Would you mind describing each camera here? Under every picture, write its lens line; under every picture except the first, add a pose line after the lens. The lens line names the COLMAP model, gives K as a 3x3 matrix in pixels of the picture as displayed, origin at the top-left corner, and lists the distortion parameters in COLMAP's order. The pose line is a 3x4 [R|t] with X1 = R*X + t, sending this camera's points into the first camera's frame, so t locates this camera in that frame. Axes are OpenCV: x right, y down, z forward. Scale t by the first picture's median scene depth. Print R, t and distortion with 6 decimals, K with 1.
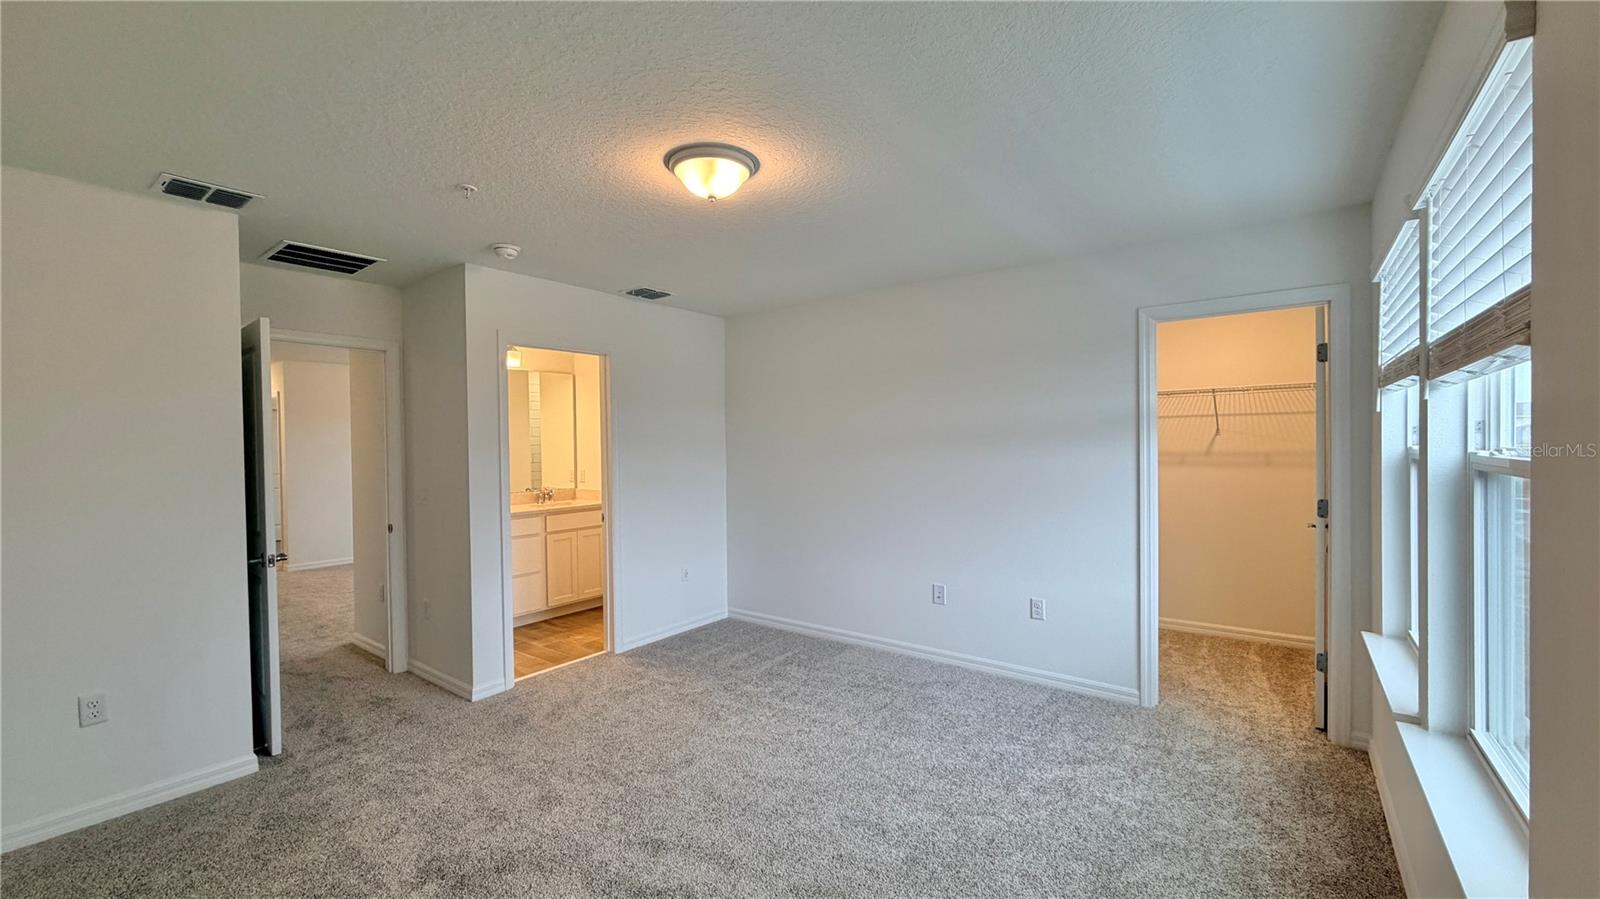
lens RADIAL K [[638.1, 0, 797.4], [0, 638.1, 445.3], [0, 0, 1]] dist [0.000884, 0.000766]
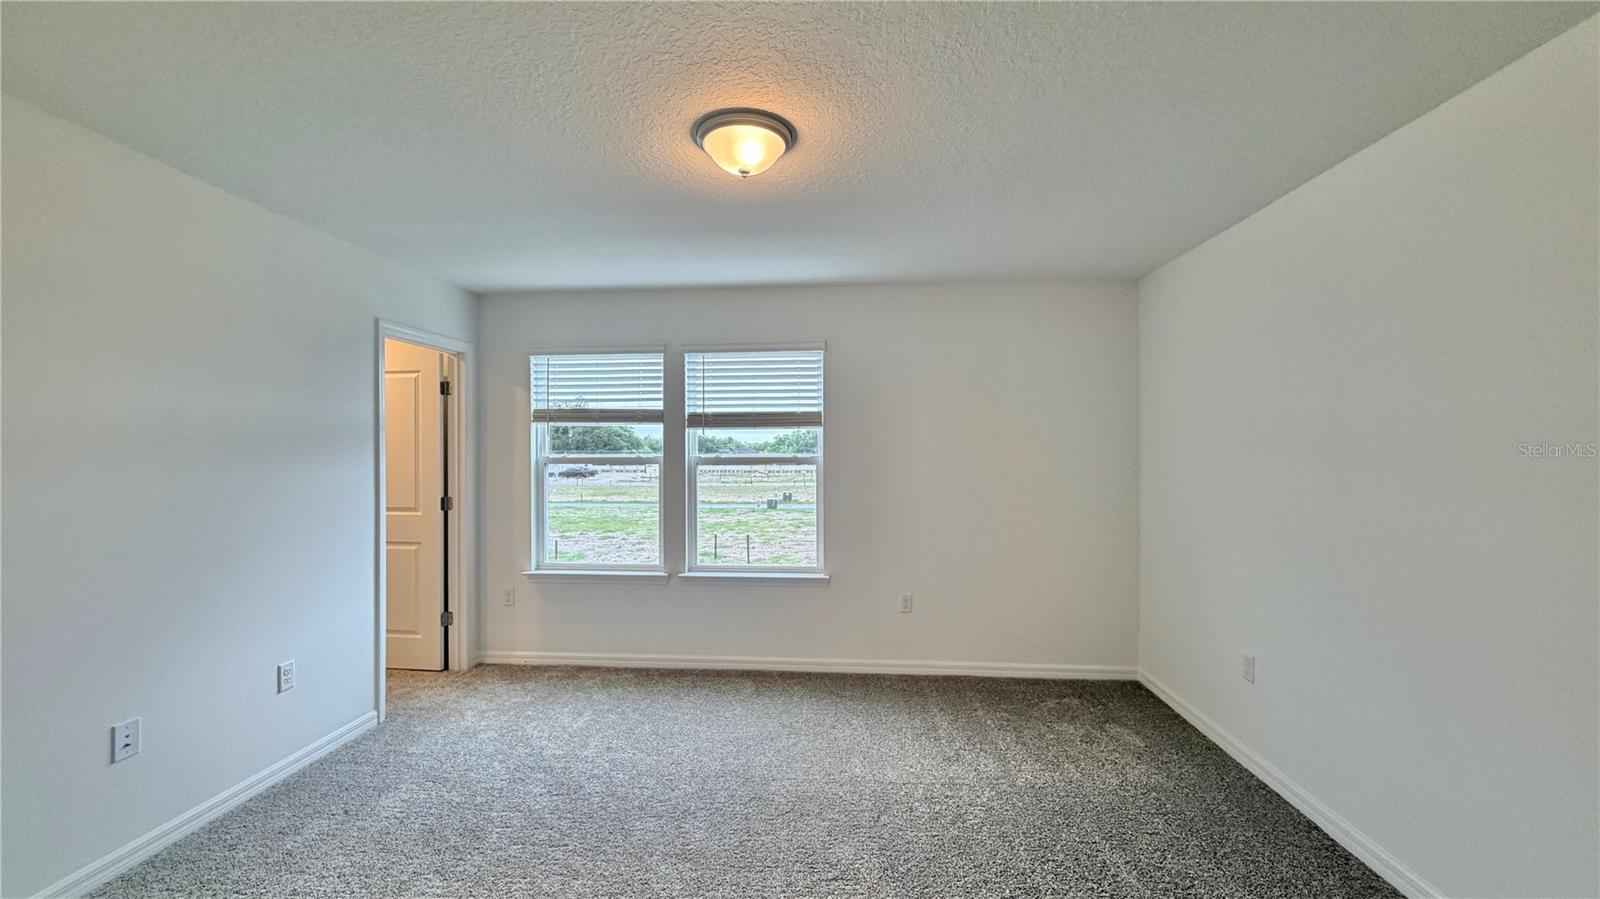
lens RADIAL K [[638.1, 0, 797.2], [0, 638.1, 449.3], [0, 0, 1]] dist [0.000884, 0.000766]
pose [[-0.542883, 0.016375, 0.839649, -0.635081], [0.013971, 0.999848, -0.010466, 0.008096], [-0.839692, 0.006049, -0.543029, 0.991157]]
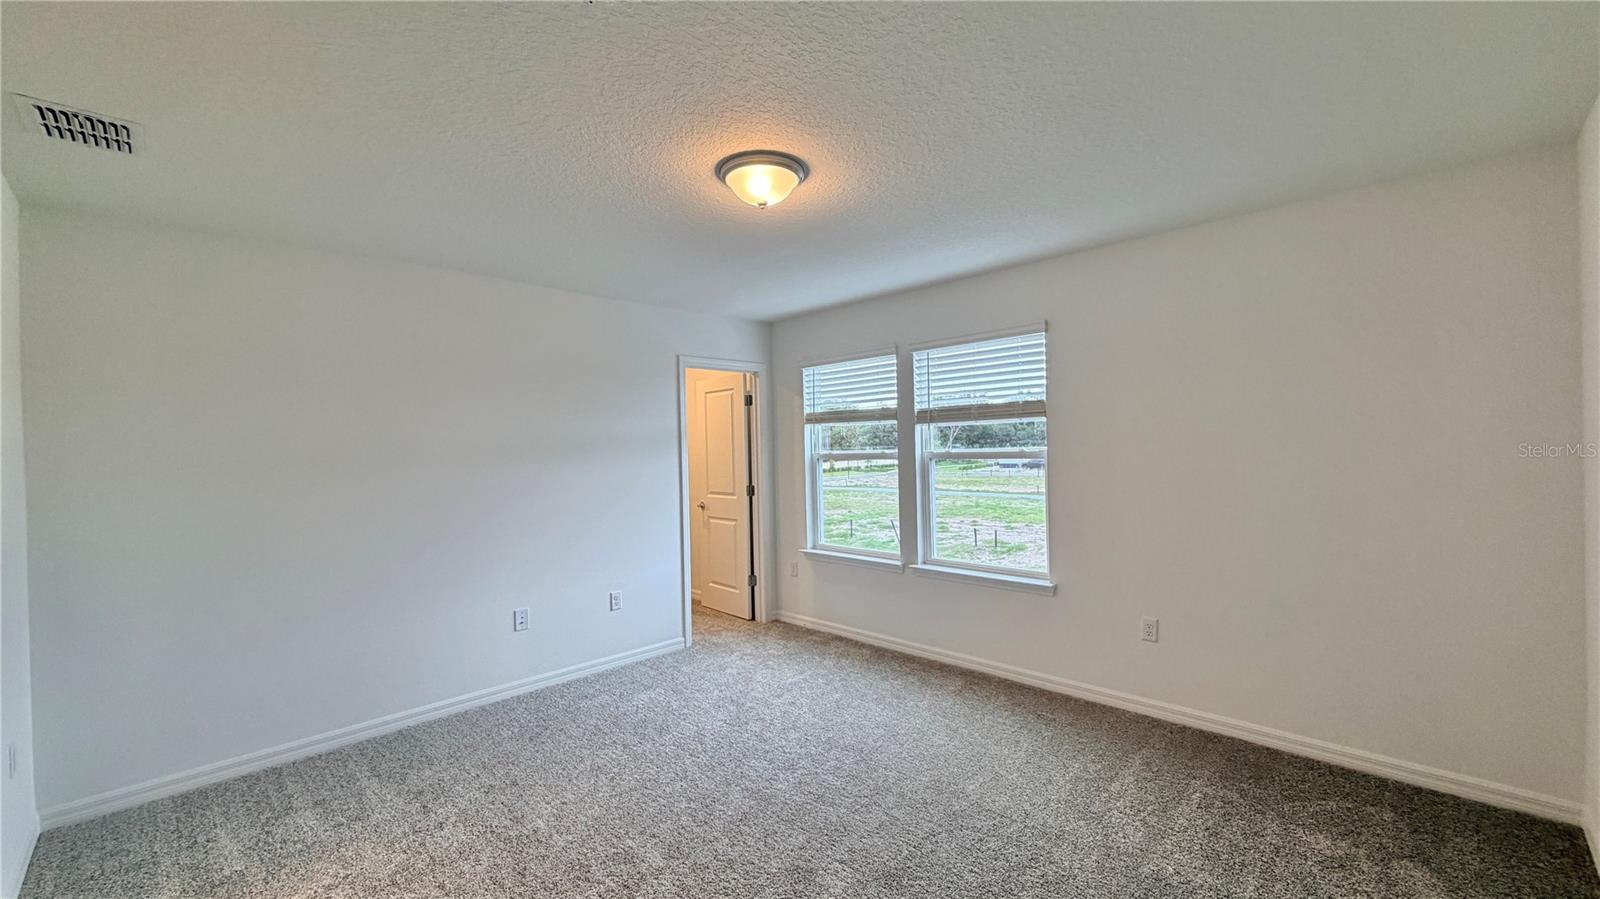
lens RADIAL K [[638.1, 0, 797.3], [0, 638.1, 453.0], [0, 0, 1]] dist [0.000884, 0.000766]
pose [[0.134973, 0.002253, 0.990847, -0.773860], [0.026378, 0.999635, -0.005866, 0.009307], [-0.990498, 0.026928, 0.134864, 0.572137]]
